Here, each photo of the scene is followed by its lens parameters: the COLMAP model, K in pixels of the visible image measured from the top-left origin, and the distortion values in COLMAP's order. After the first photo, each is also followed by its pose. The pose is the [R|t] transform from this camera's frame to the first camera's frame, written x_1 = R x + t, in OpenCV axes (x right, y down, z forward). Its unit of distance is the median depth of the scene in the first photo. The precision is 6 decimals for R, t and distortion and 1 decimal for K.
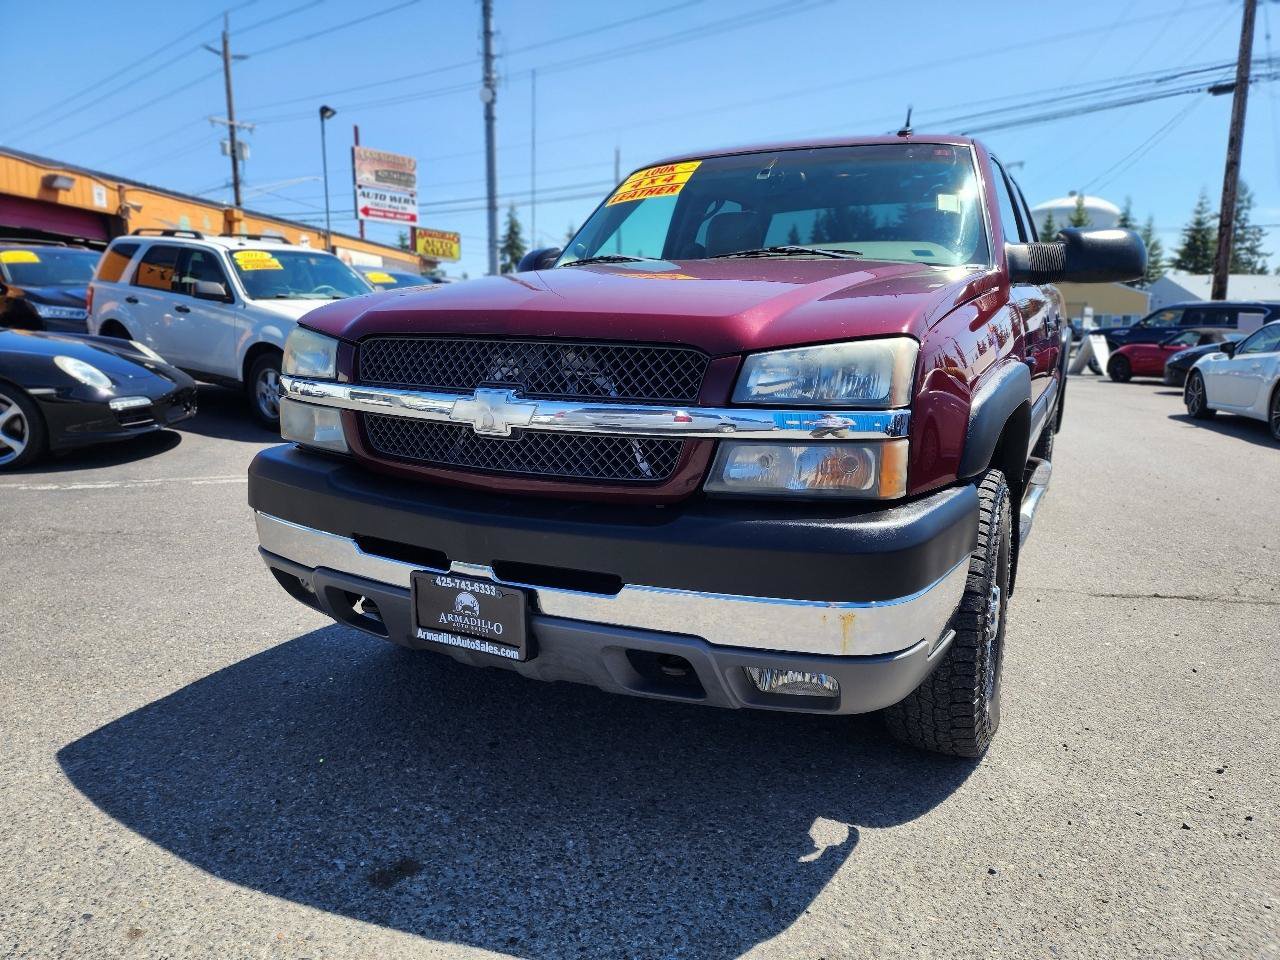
lens RADIAL K [[855.3, 0, 651.1], [0, 855.3, 482.2], [0, 0, 1]] dist [0.069492, -0.062354]
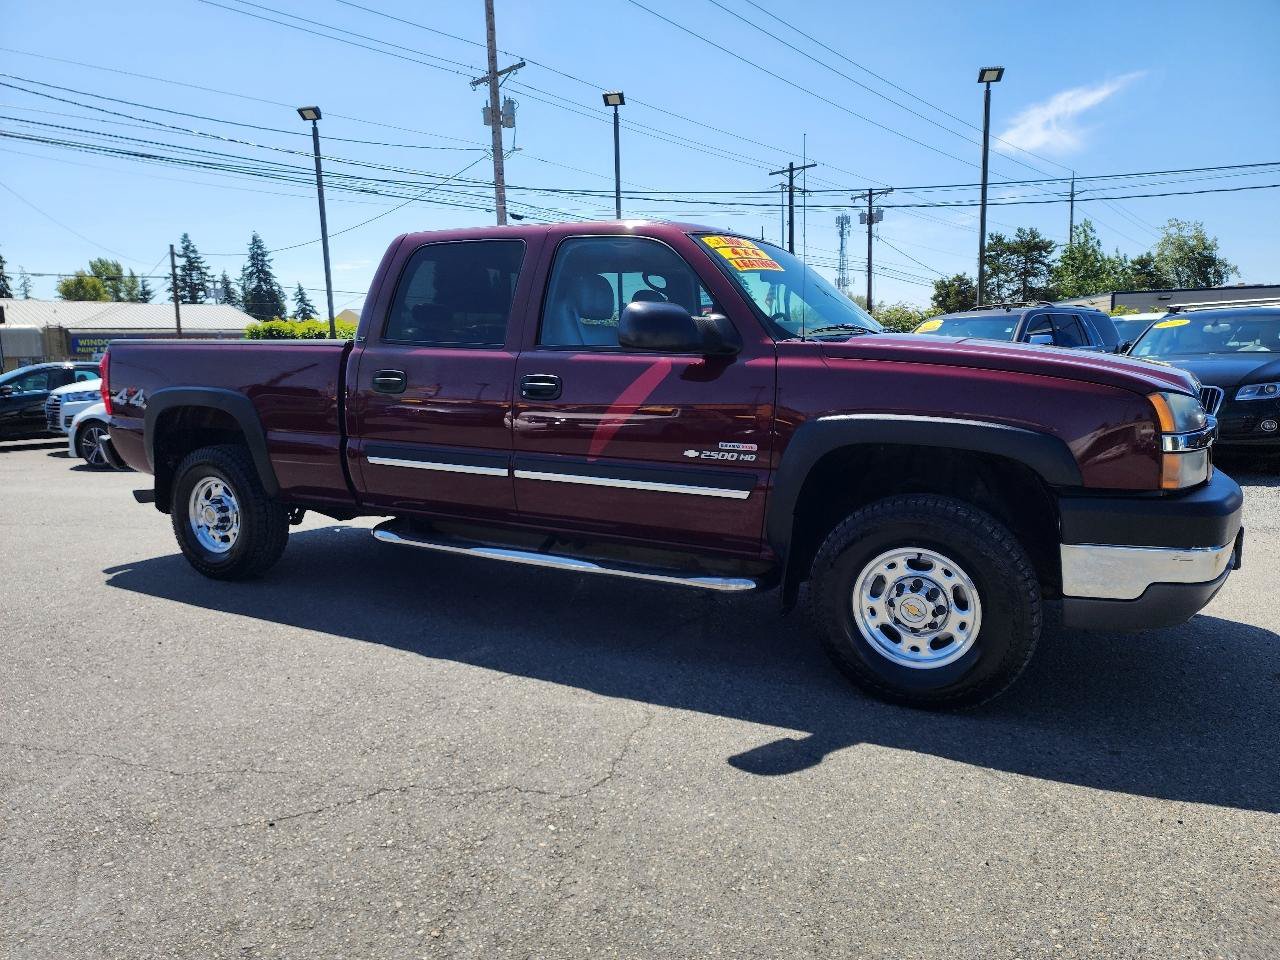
lens RADIAL K [[855.3, 0, 631.9], [0, 855.3, 483.4], [0, 0, 1]] dist [0.069492, -0.062354]
pose [[0.041007, -0.150962, 0.987689, -0.193627], [0.198798, 0.969989, 0.140003, -0.044303], [-0.979182, 0.190609, 0.069787, 0.198732]]
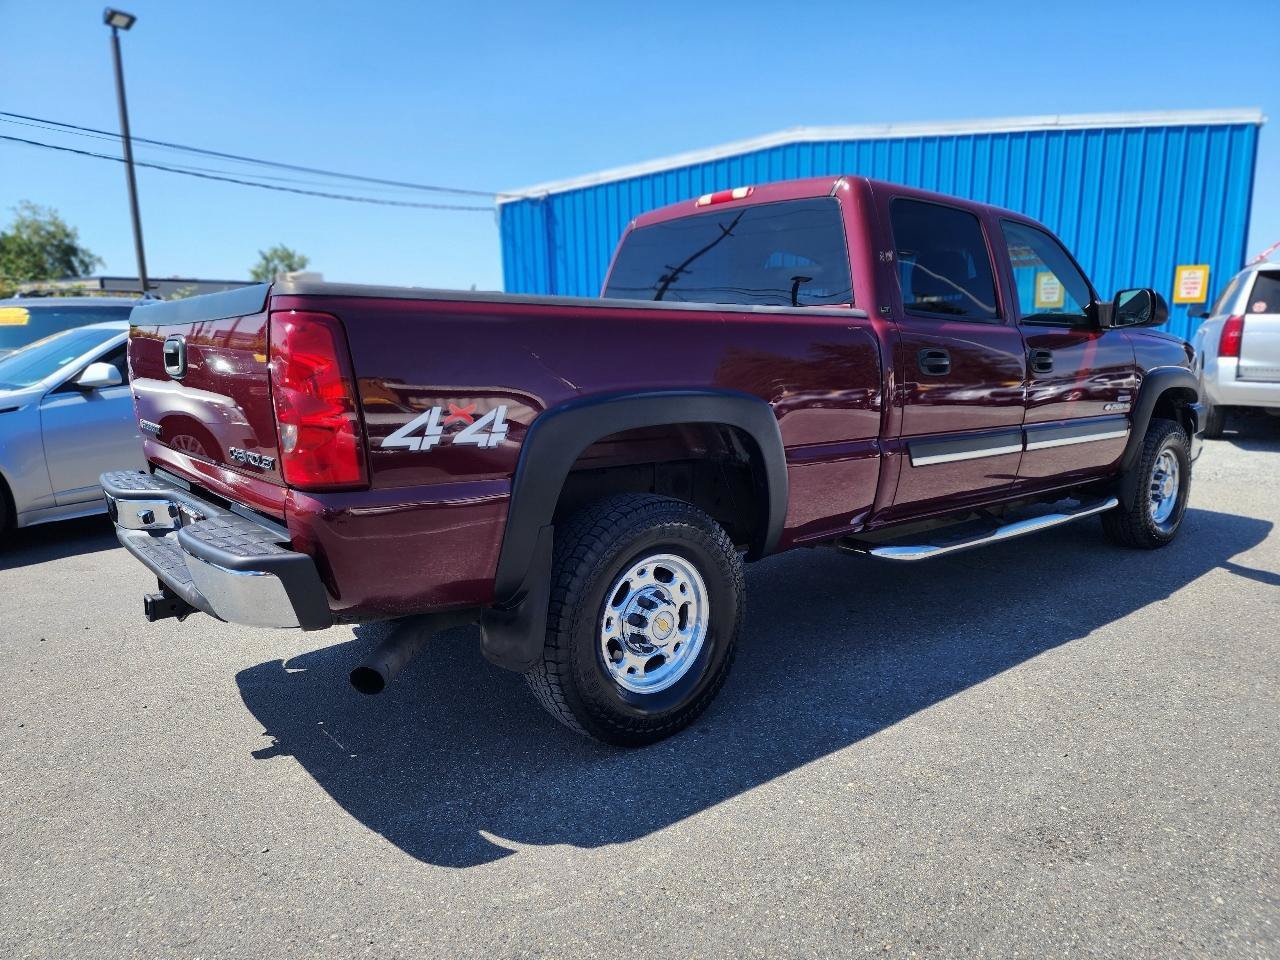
lens RADIAL K [[855.3, 0, 655.9], [0, 855.3, 488.2], [0, 0, 1]] dist [0.069492, -0.062354]
pose [[-0.919734, -0.067557, 0.386686, -0.001044], [0.075017, 0.936675, 0.342071, -0.091244], [-0.385309, 0.343622, -0.856423, 0.447639]]
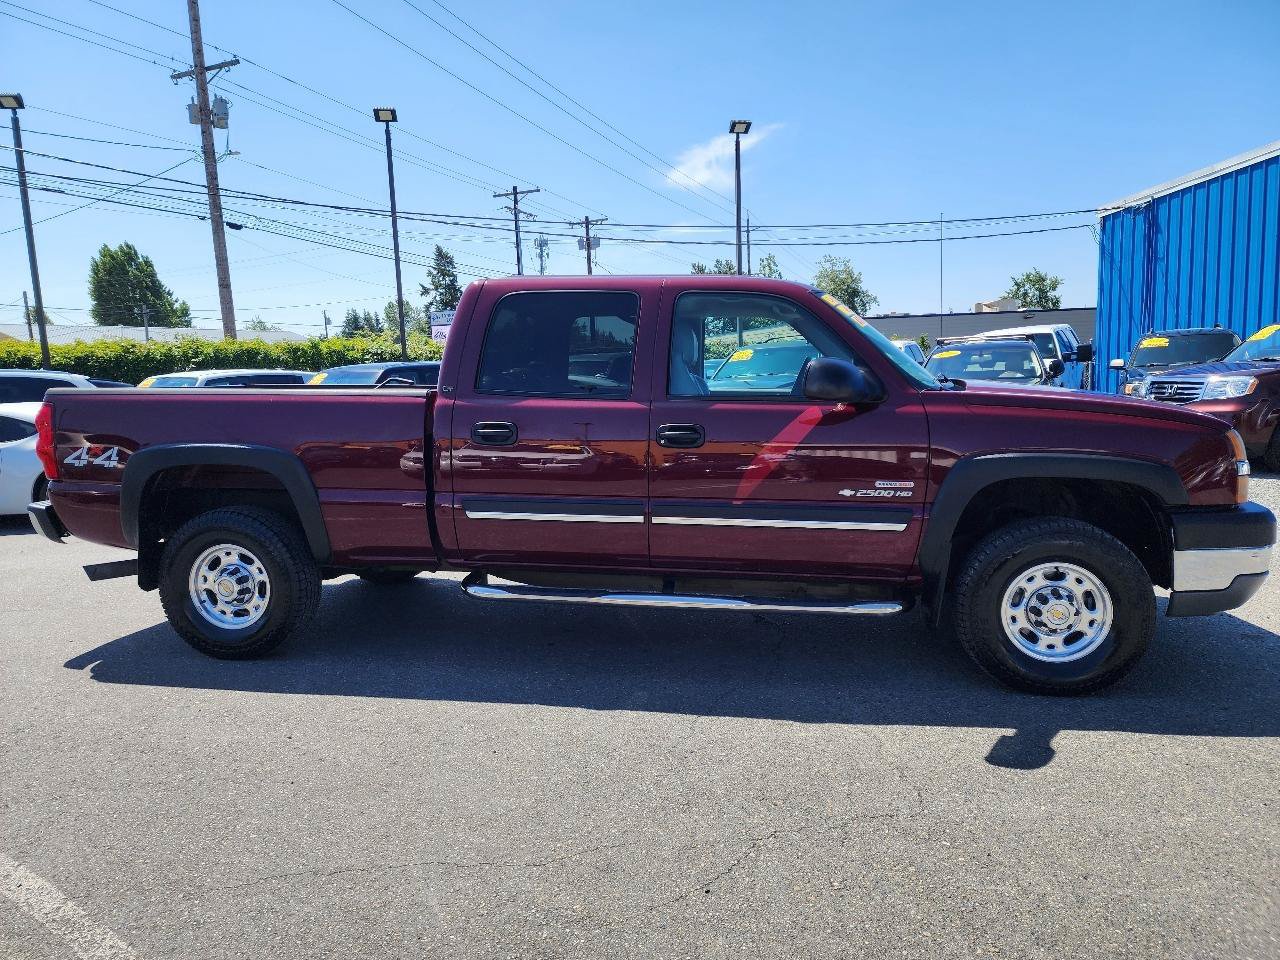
lens RADIAL K [[855.3, 0, 633.0], [0, 855.3, 489.2], [0, 0, 1]] dist [0.069492, -0.062354]
pose [[-0.294601, -0.130571, 0.946658, -0.188387], [0.198561, 0.960637, 0.194292, -0.071001], [-0.934764, 0.245208, -0.257078, 0.291712]]
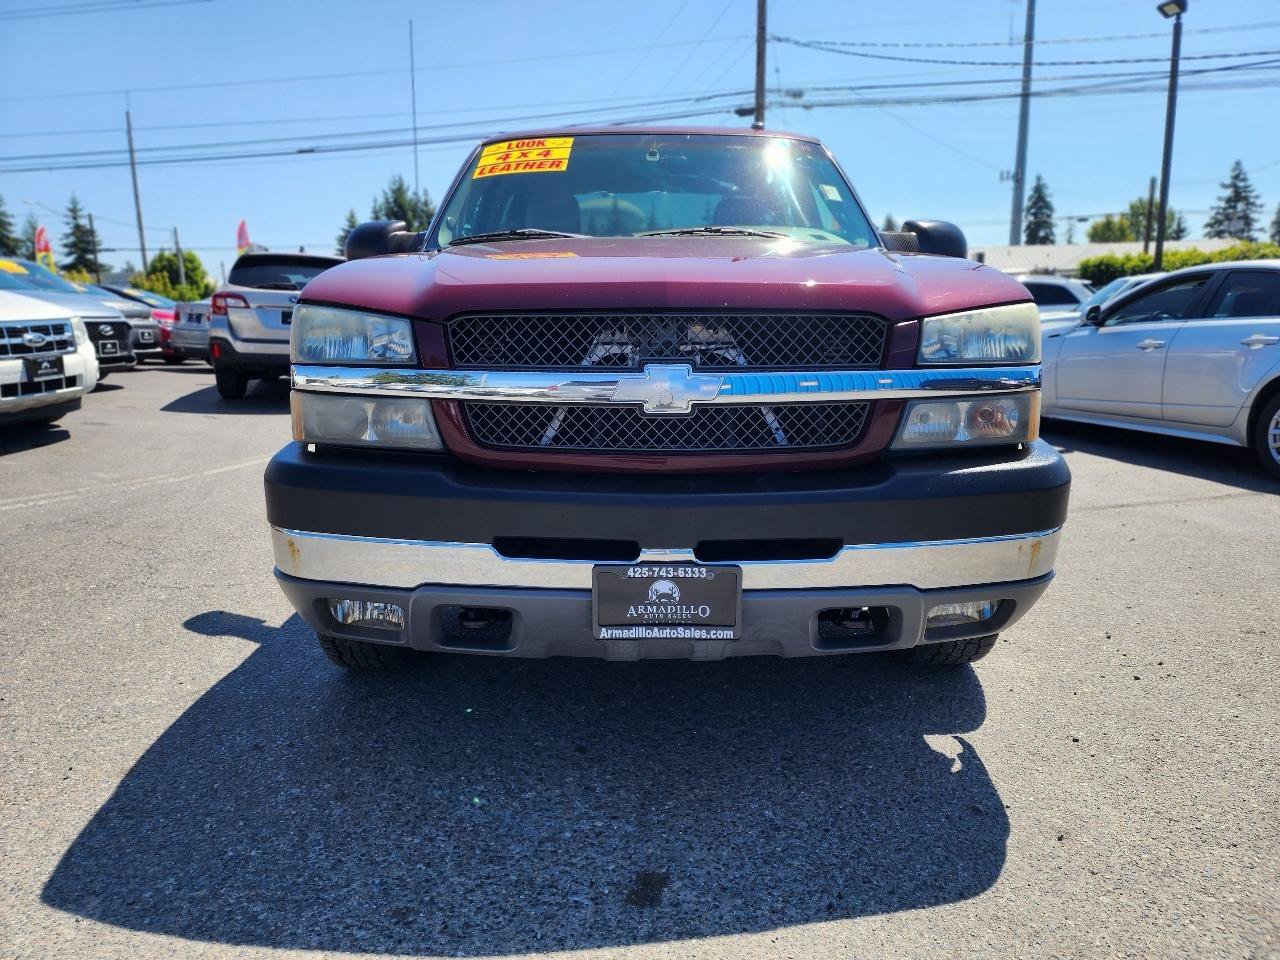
lens RADIAL K [[855.3, 0, 630.0], [0, 855.3, 481.5], [0, 0, 1]] dist [0.069492, -0.062354]
pose [[0.892951, -0.098636, 0.439214, -0.062153], [0.094157, 0.995042, 0.032032, -0.001284], [-0.440196, 0.012753, 0.897811, 0.015887]]
